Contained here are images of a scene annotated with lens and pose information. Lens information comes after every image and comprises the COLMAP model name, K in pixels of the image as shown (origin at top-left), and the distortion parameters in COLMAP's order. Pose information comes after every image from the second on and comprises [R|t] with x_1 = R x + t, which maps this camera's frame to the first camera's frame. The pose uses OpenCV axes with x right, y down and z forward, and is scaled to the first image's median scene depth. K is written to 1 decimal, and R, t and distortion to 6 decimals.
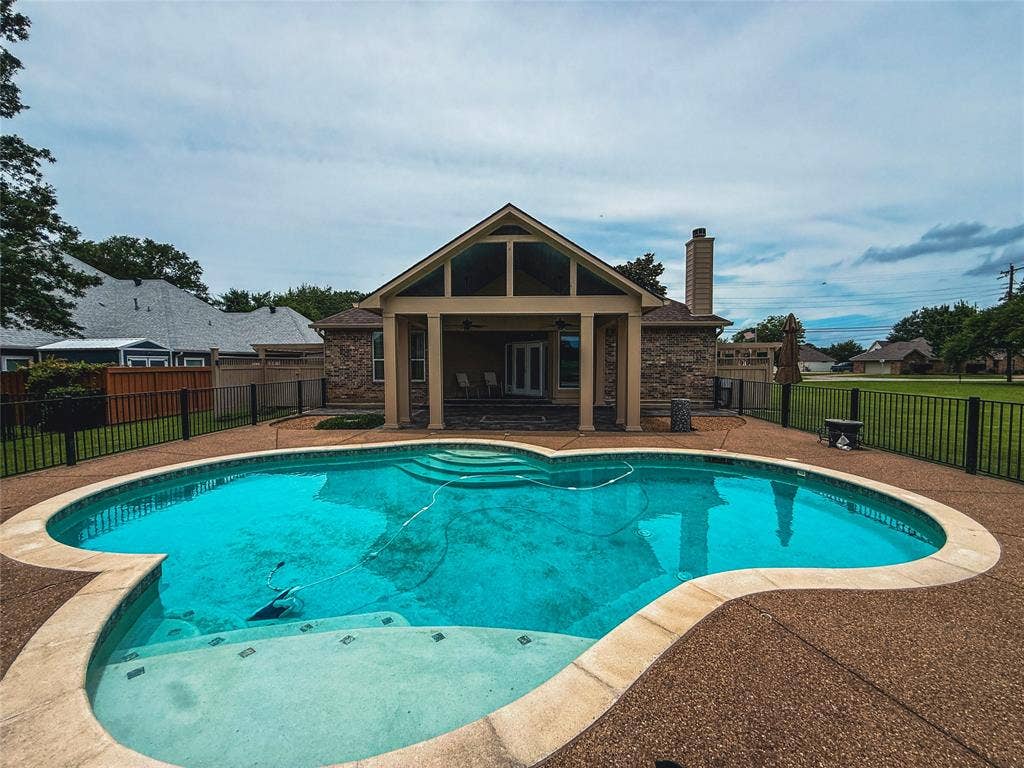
lens RADIAL K [[407.1, 0, 511.5], [0, 407.1, 383.8], [0, 0, 1]] dist [-0.000608, -0.000043]
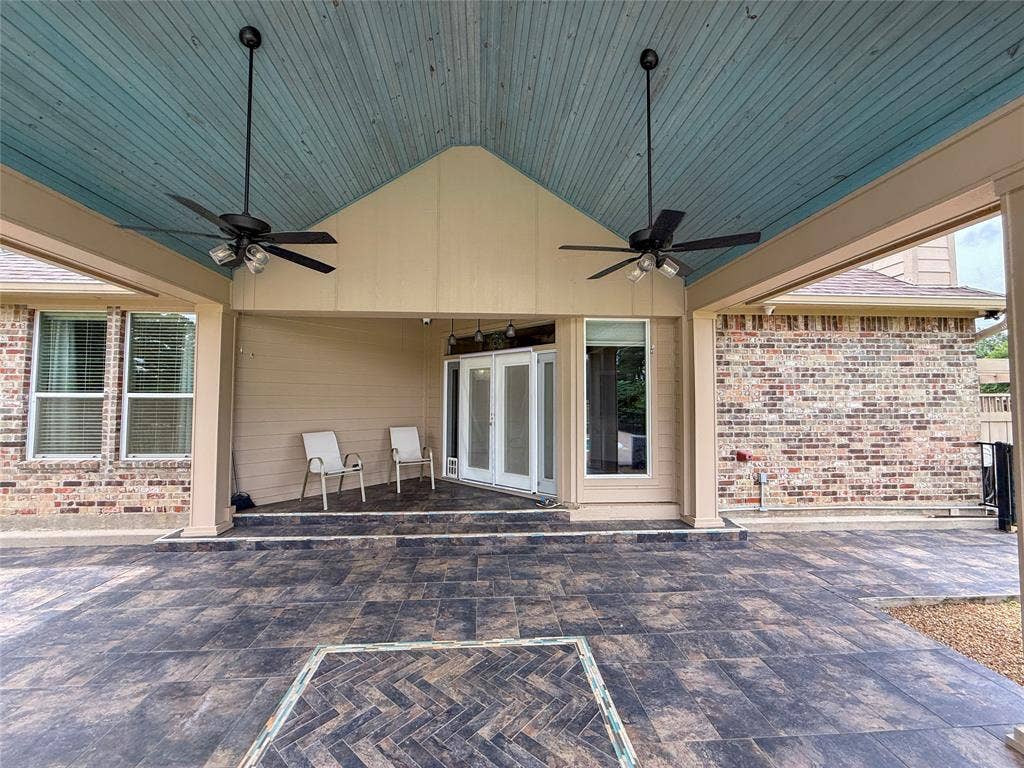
lens RADIAL K [[407.1, 0, 510.1], [0, 407.1, 385.7], [0, 0, 1]] dist [-0.000608, -0.000043]
pose [[0.995469, 0.006163, 0.094885, 0.014077], [0.003032, 0.995333, -0.096454, -0.032901], [-0.095036, 0.096305, 0.990804, 0.617005]]
